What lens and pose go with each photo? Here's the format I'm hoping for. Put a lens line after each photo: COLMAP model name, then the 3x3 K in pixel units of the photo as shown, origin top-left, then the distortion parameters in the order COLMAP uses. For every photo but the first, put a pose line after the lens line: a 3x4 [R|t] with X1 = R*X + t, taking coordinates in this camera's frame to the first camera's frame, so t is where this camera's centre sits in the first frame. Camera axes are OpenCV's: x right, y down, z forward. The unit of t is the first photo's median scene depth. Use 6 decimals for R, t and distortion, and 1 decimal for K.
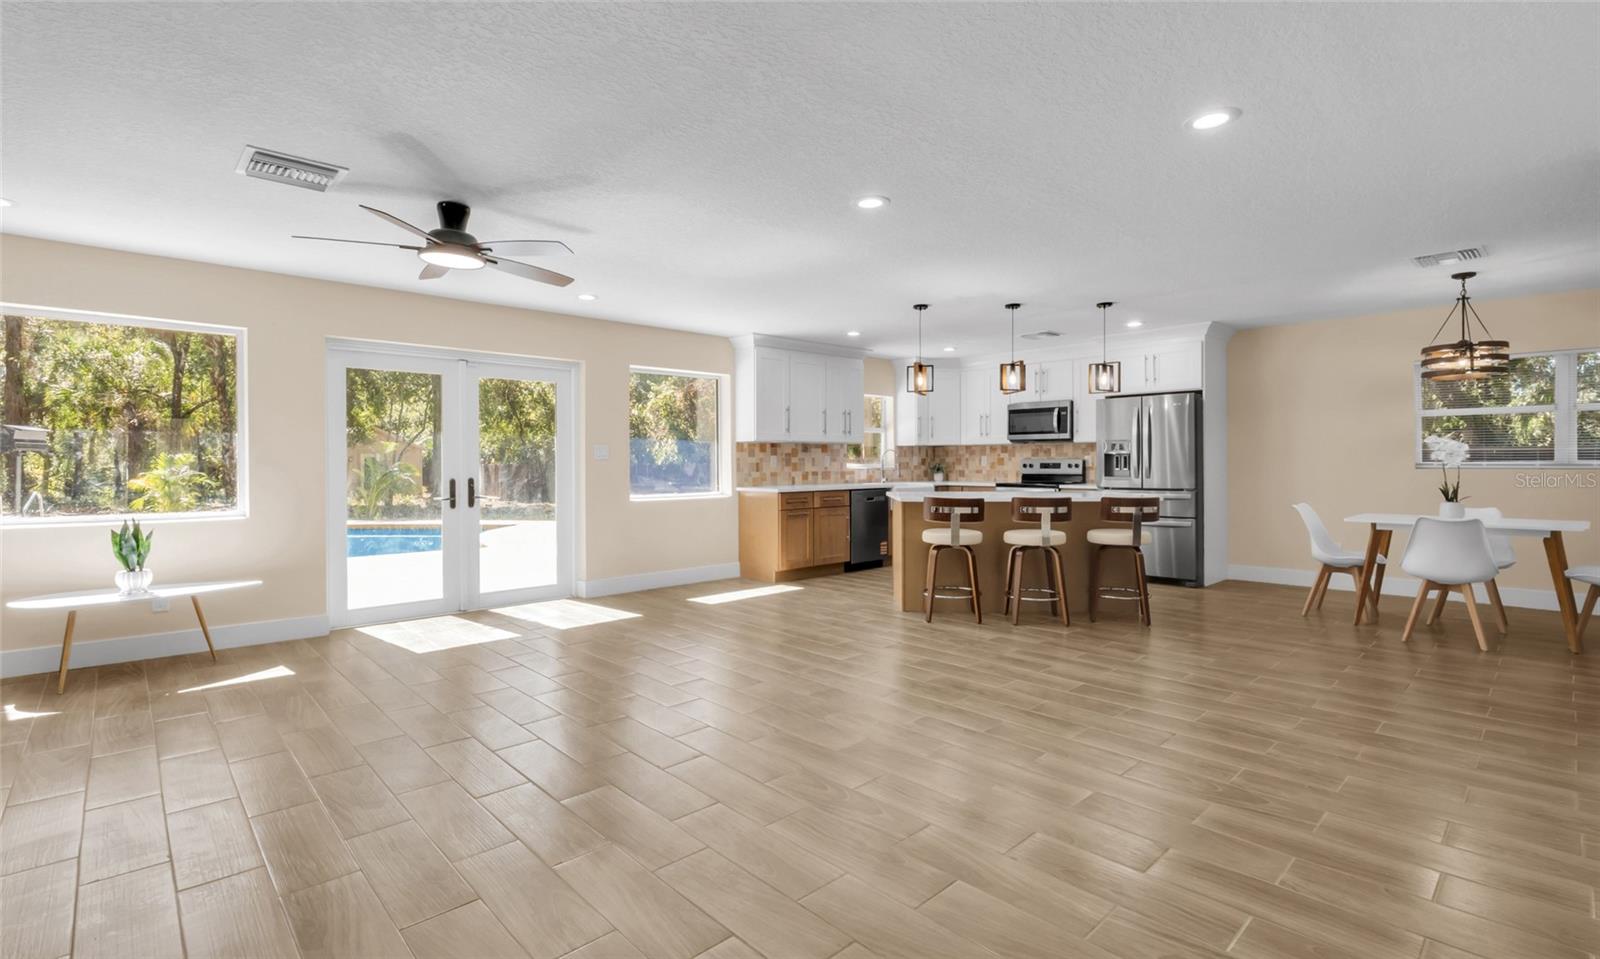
lens RADIAL K [[740.2, 0, 800.0], [0, 740.2, 479.5], [0, 0, 1]] dist [-0.002506, -0.000651]
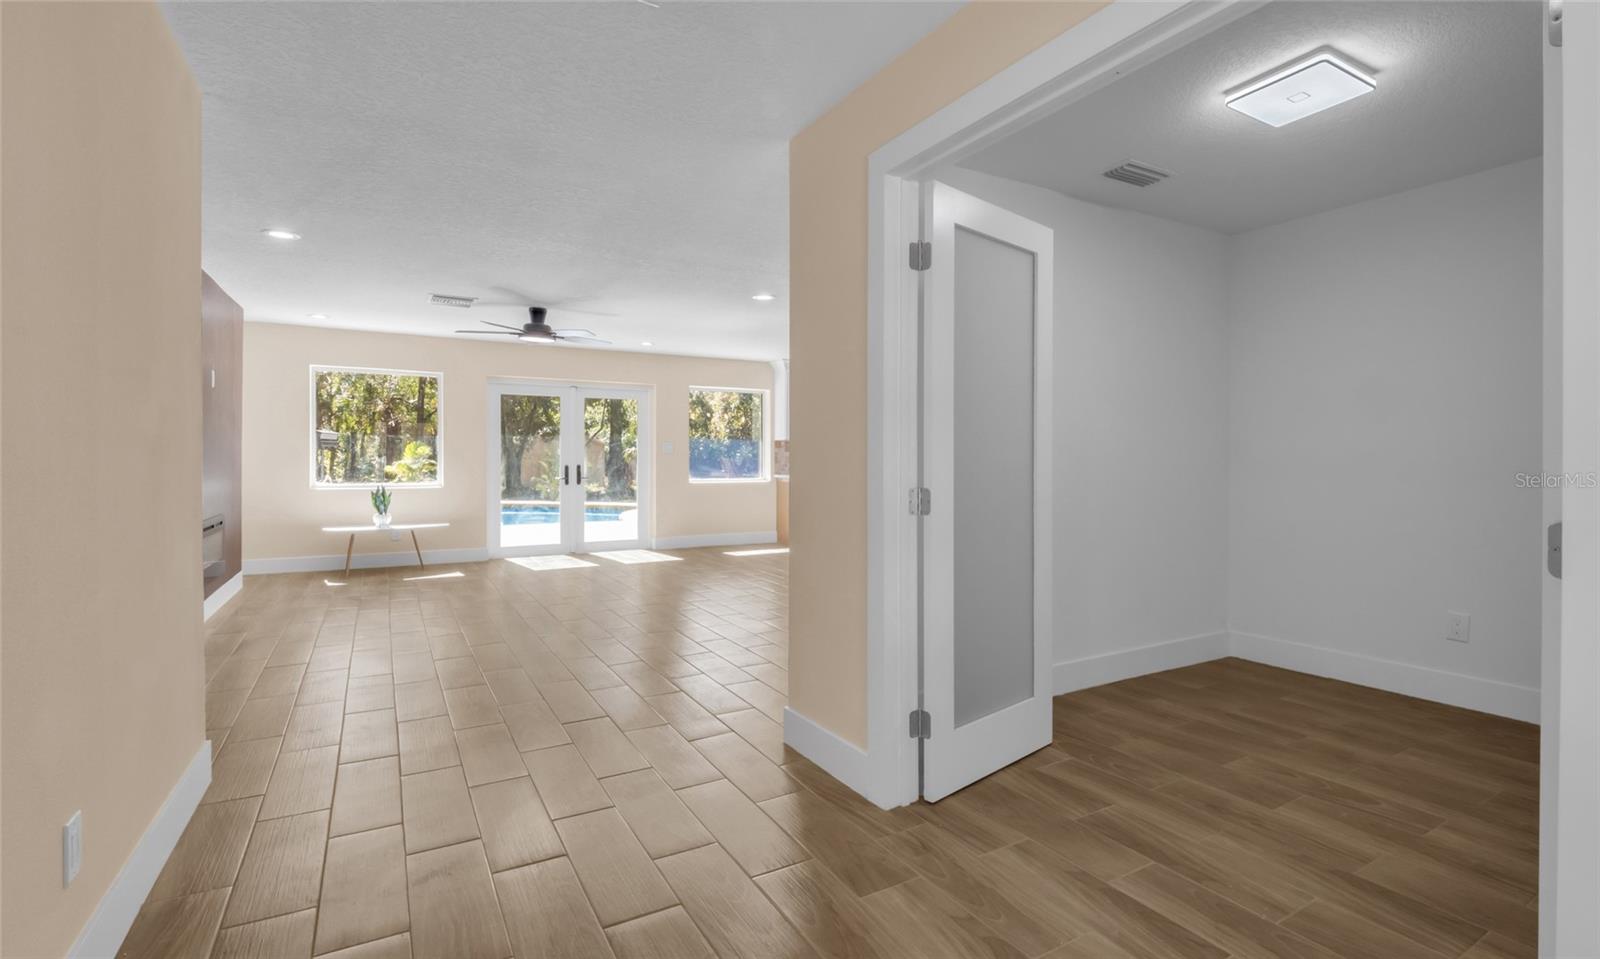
lens RADIAL K [[699.0, 0, 806.5], [0, 699.0, 474.7], [0, 0, 1]] dist [0.010959, -0.021126]
pose [[0.980089, 0.010667, -0.198274, 0.211380], [-0.010487, 0.999943, 0.001957, 0.007355], [0.198284, 0.000161, 0.980145, -0.219360]]
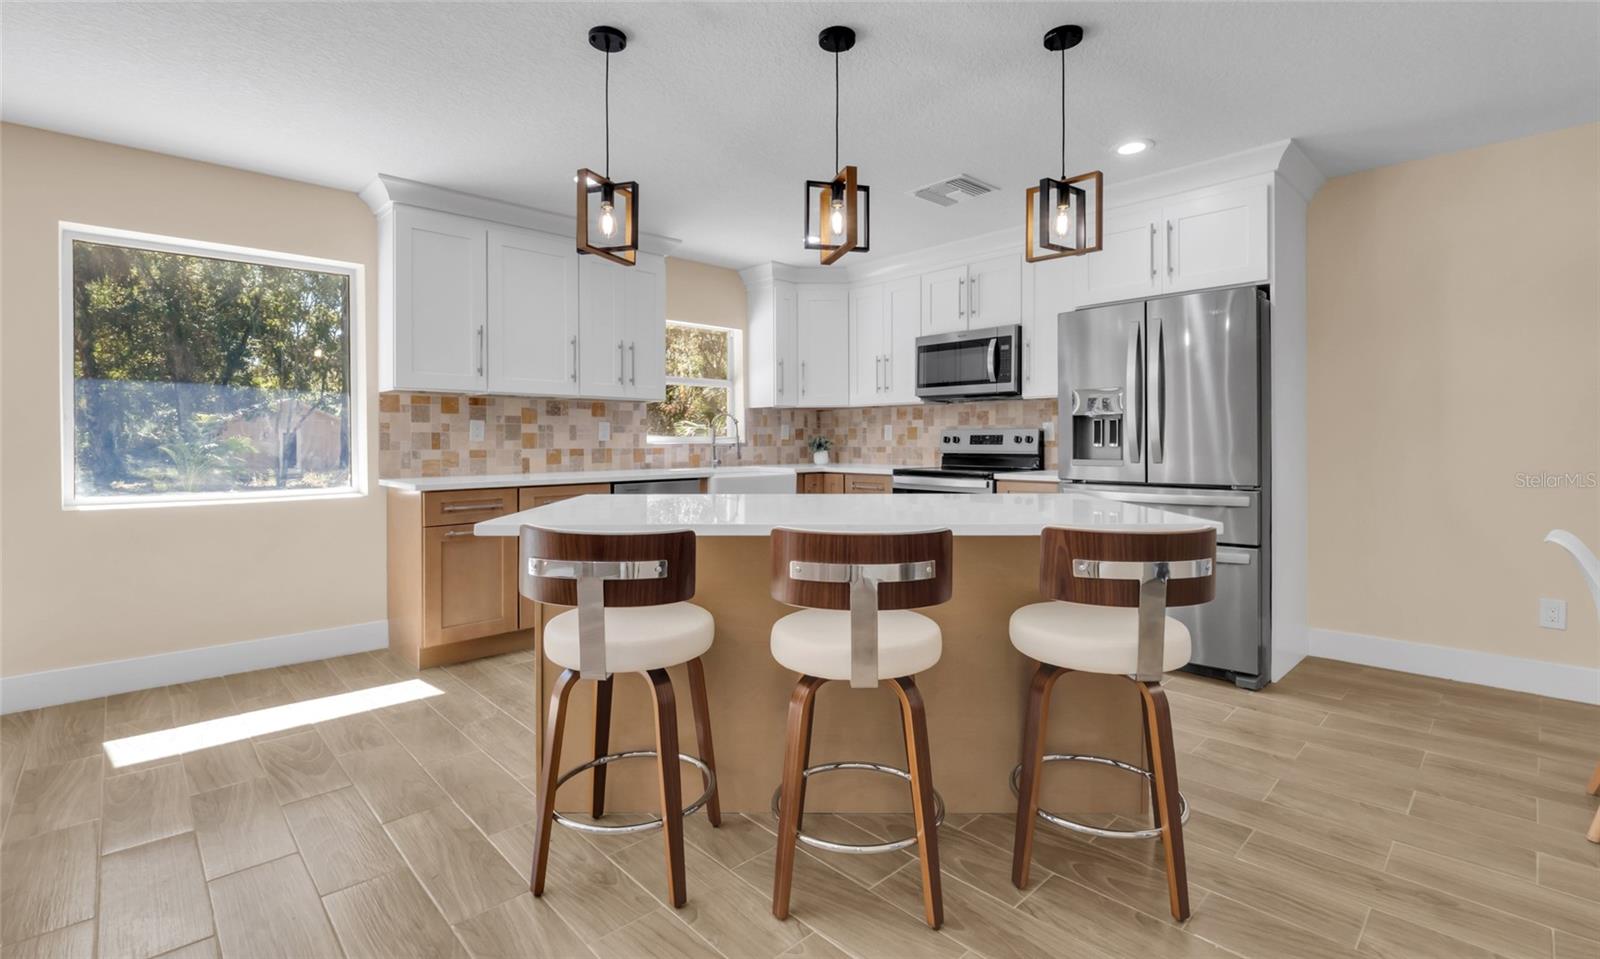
lens RADIAL K [[719.9, 0, 803.9], [0, 719.9, 451.4], [0, 0, 1]] dist [0.029484, -0.032346]
pose [[0.999919, 0.001311, 0.012685, 0.199326], [-0.001231, 0.999980, -0.006275, -0.005774], [-0.012693, 0.006258, 0.999900, 0.456694]]
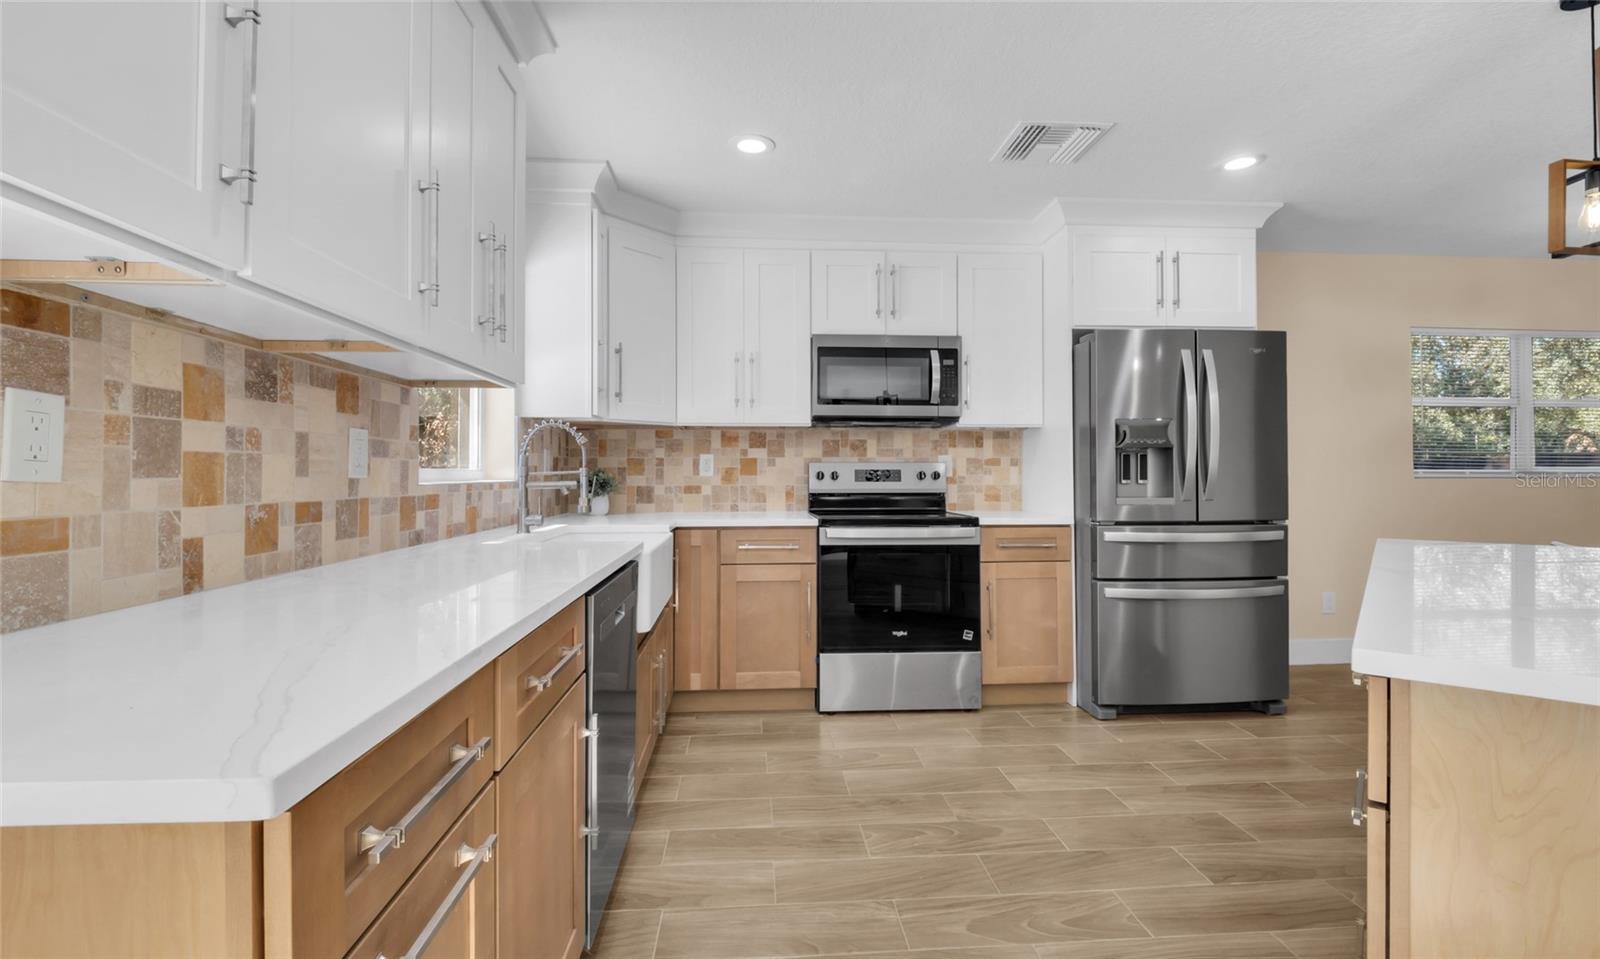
lens RADIAL K [[699.0, 0, 806.5], [0, 699.0, 474.7], [0, 0, 1]] dist [0.010959, -0.021126]
pose [[0.630309, 0.002963, 0.776339, -0.043105], [0.016293, 0.999722, -0.017043, -0.013353], [-0.776173, 0.023392, 0.630086, 0.816313]]
